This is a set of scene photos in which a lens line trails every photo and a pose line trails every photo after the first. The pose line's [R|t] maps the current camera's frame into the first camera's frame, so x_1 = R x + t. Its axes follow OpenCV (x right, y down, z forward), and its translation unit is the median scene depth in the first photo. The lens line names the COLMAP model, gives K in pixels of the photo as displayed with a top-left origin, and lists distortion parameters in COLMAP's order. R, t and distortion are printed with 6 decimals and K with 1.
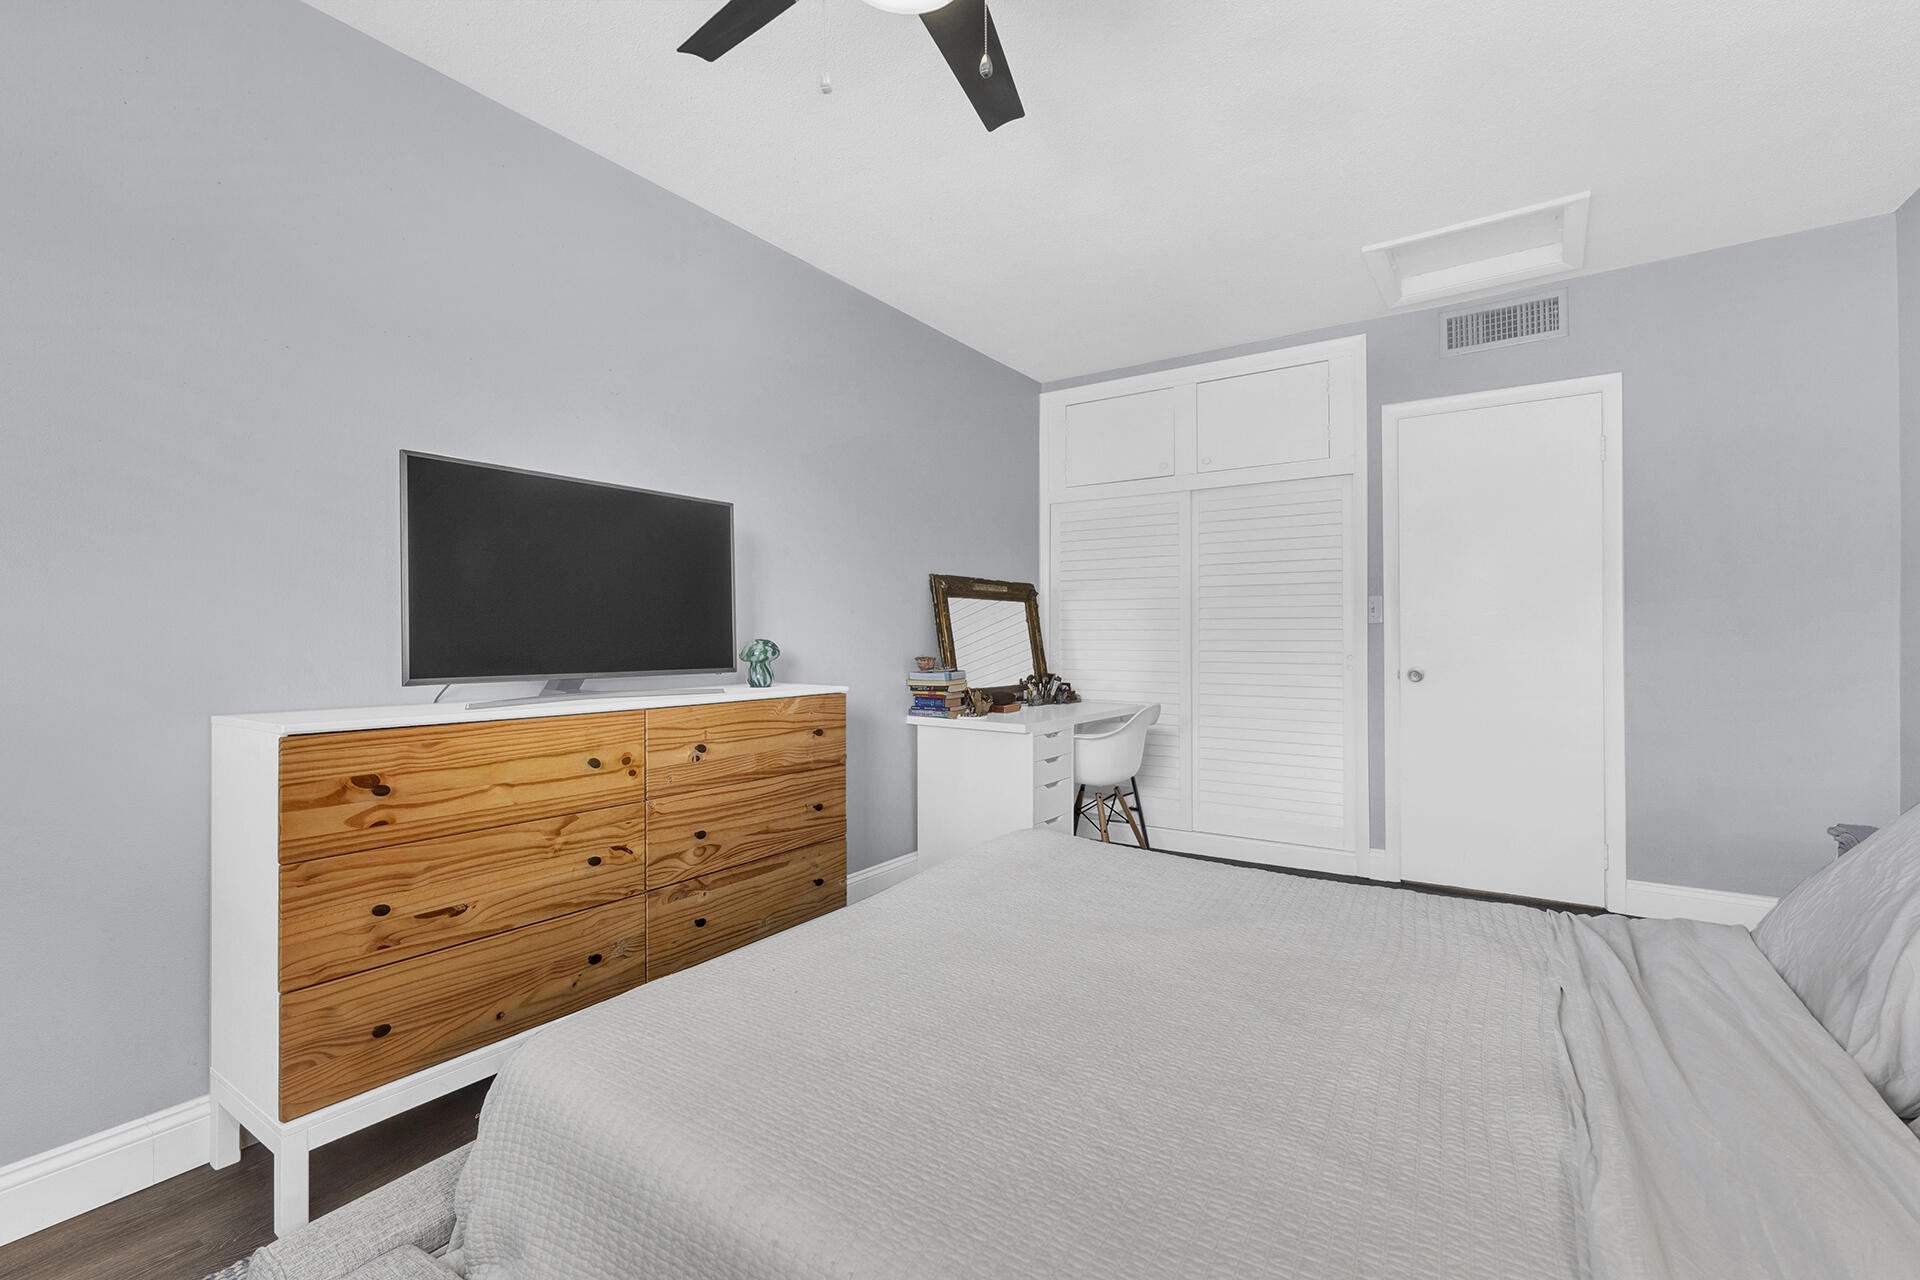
lens RADIAL K [[843.5, 0, 960.4], [0, 843.5, 638.6], [0, 0, 1]] dist [0.000339, -0.000144]
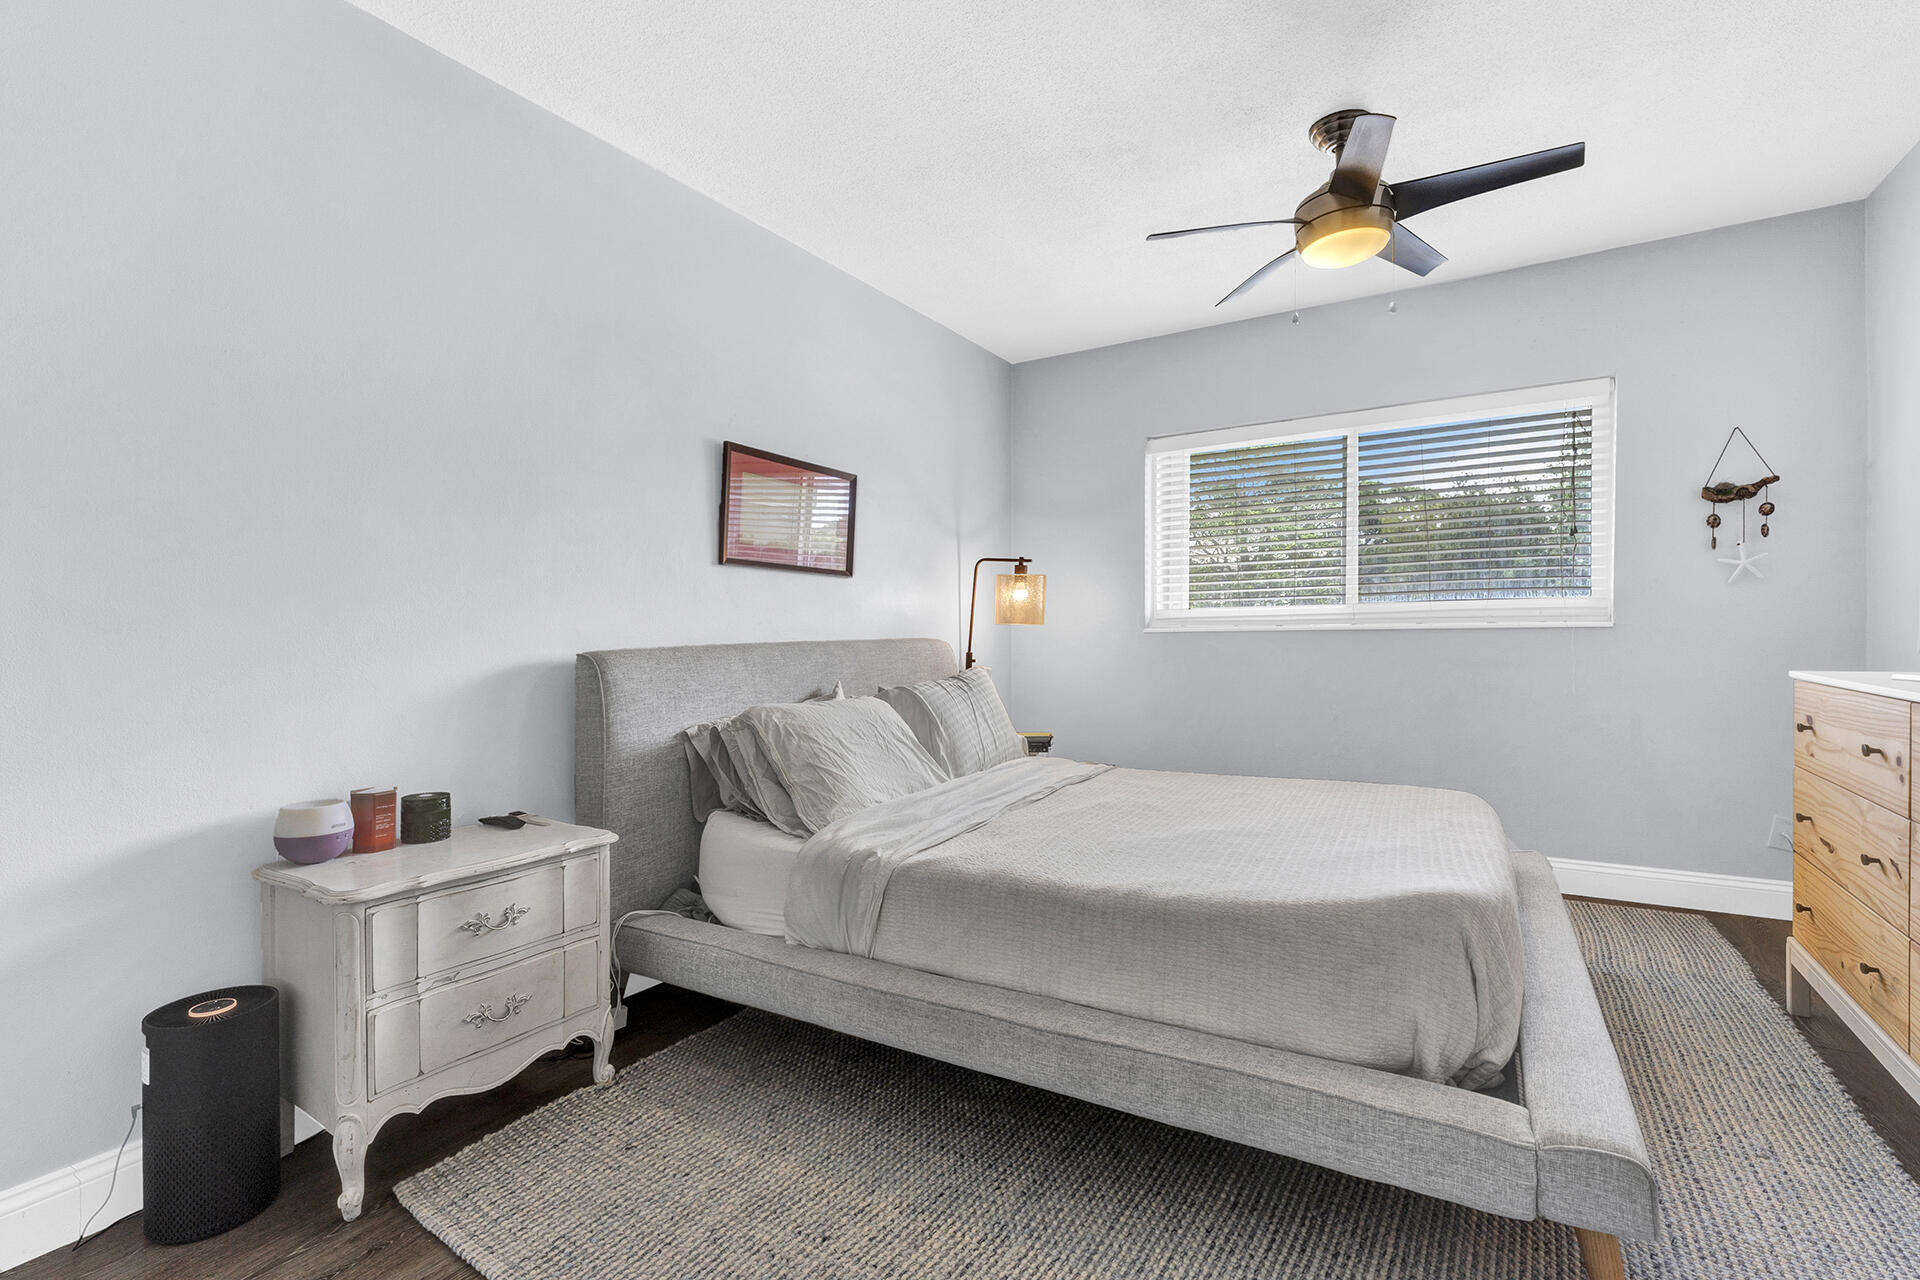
lens RADIAL K [[855.9, 0, 956.9], [0, 855.9, 634.7], [0, 0, 1]] dist [0.001537, 0.000259]
pose [[-0.997725, 0.017680, -0.065056, 0.427813], [0.017589, 0.999843, 0.001972, 0.004115], [0.065080, 0.000823, -0.997880, 1.349236]]
